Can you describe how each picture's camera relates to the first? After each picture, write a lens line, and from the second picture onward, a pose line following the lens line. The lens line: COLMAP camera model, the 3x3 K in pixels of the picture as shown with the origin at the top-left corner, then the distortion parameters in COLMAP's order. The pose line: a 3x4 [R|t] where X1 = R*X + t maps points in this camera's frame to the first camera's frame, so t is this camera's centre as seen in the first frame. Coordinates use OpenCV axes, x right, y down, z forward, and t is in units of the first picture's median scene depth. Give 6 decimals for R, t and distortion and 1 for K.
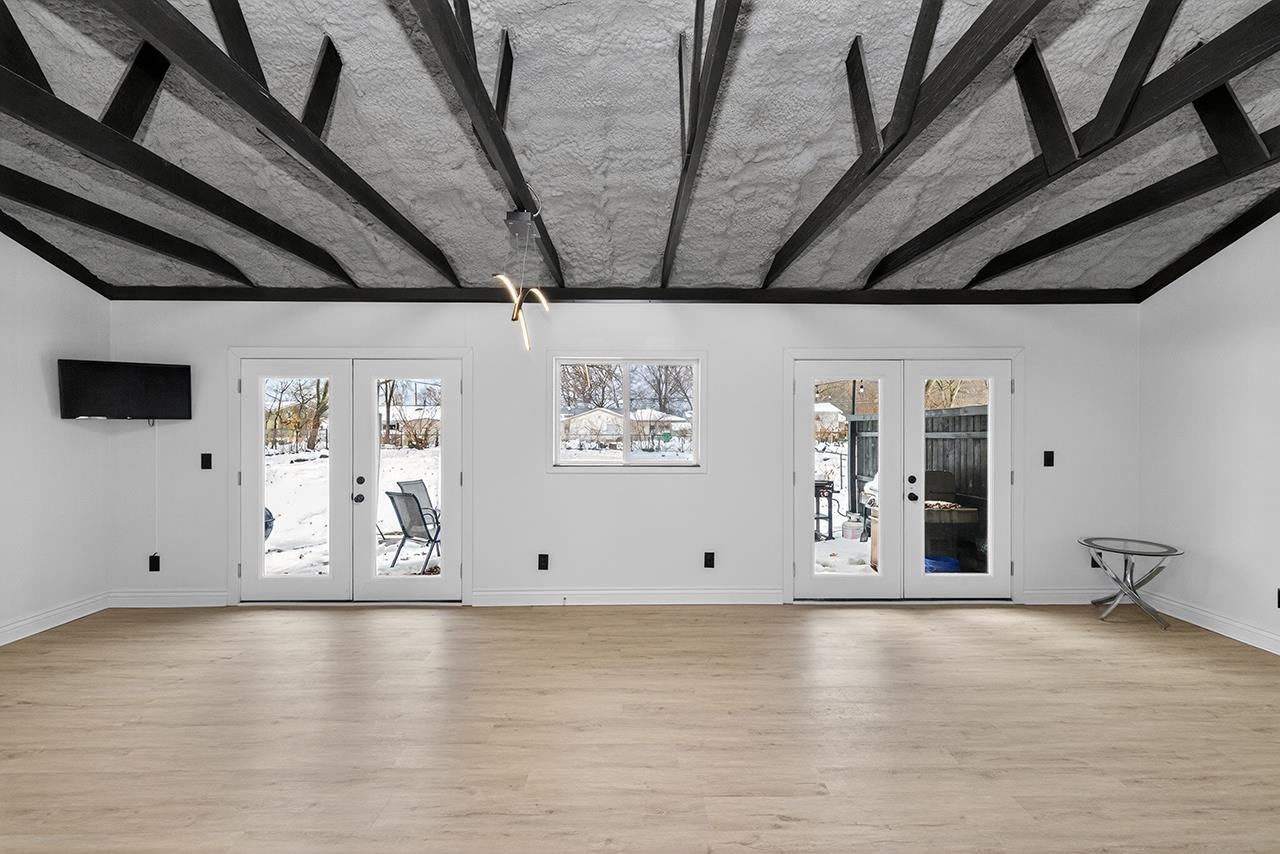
lens RADIAL K [[558.1, 0, 640.0], [0, 558.1, 427.0], [0, 0, 1]] dist [-0.002457, 0.000025]
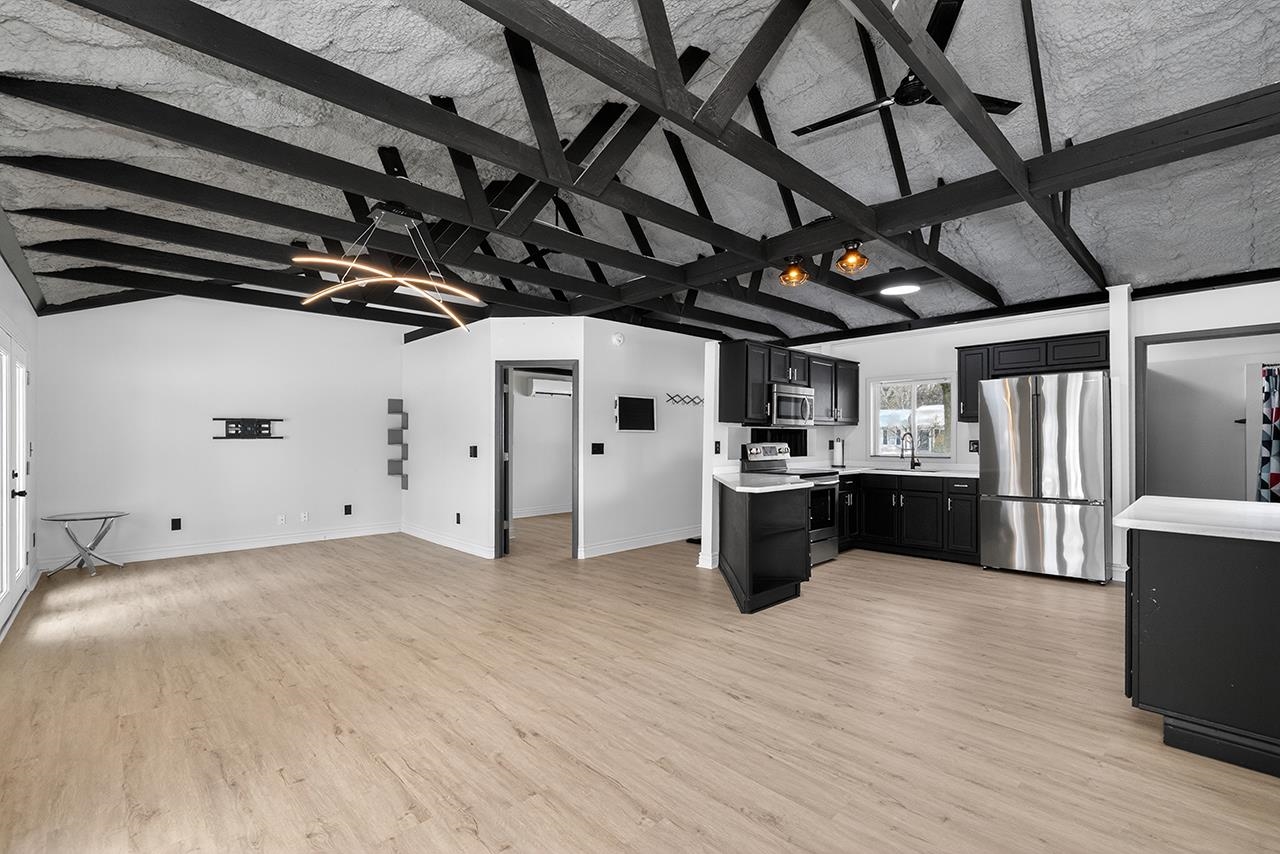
lens RADIAL K [[558.2, 0, 642.2], [0, 558.2, 442.0], [0, 0, 1]] dist [0.001971, 0.000781]
pose [[-0.681209, -0.000468, 0.732088, -0.858988], [0.007669, 0.999940, 0.007775, 0.044422], [-0.732048, 0.010911, -0.681165, 0.896547]]
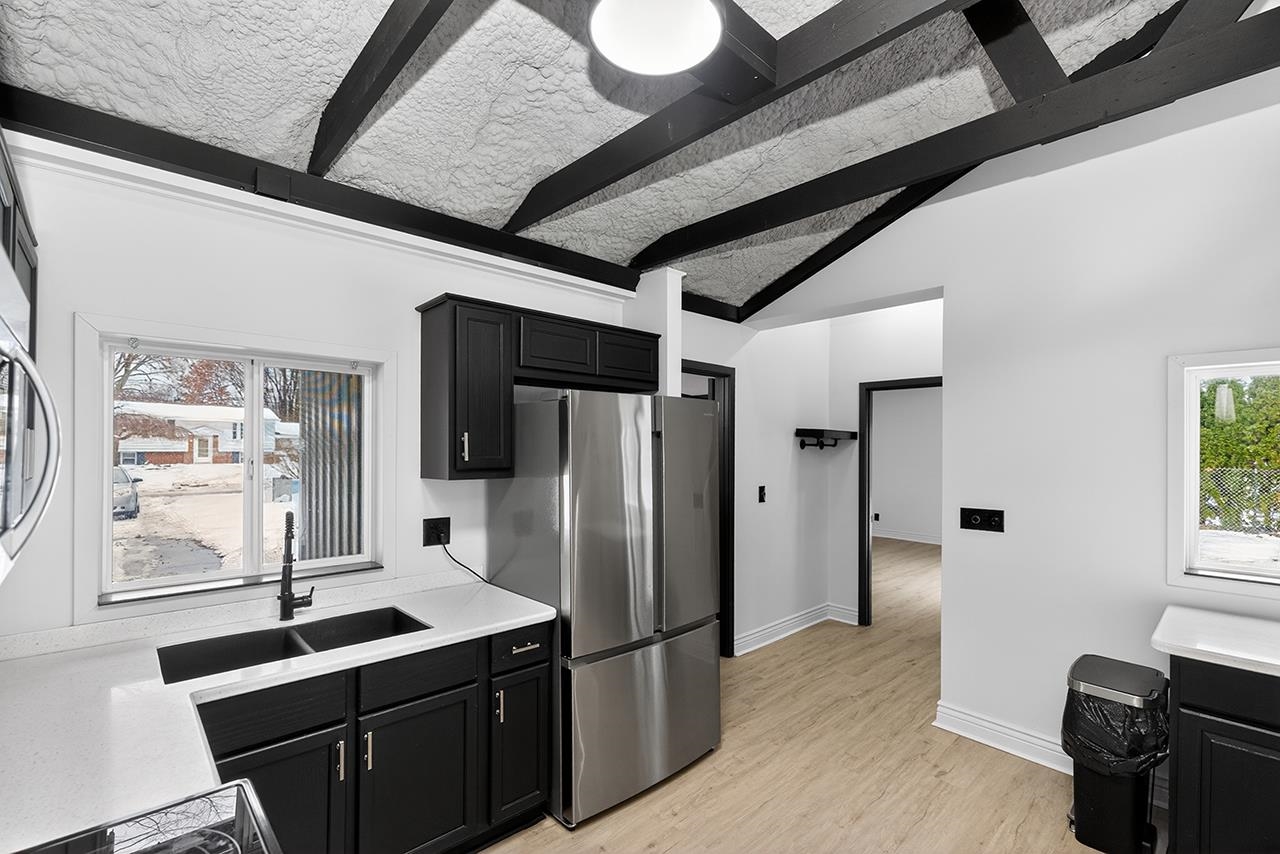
lens RADIAL K [[537.1, 0, 645.6], [0, 537.1, 452.3], [0, 0, 1]] dist [-0.000740, 0.000396]
pose [[-0.767845, -0.002620, -0.640630, -0.226532], [-0.008365, 0.999947, 0.005936, -0.017922], [0.640581, 0.009917, -0.767827, -0.031774]]
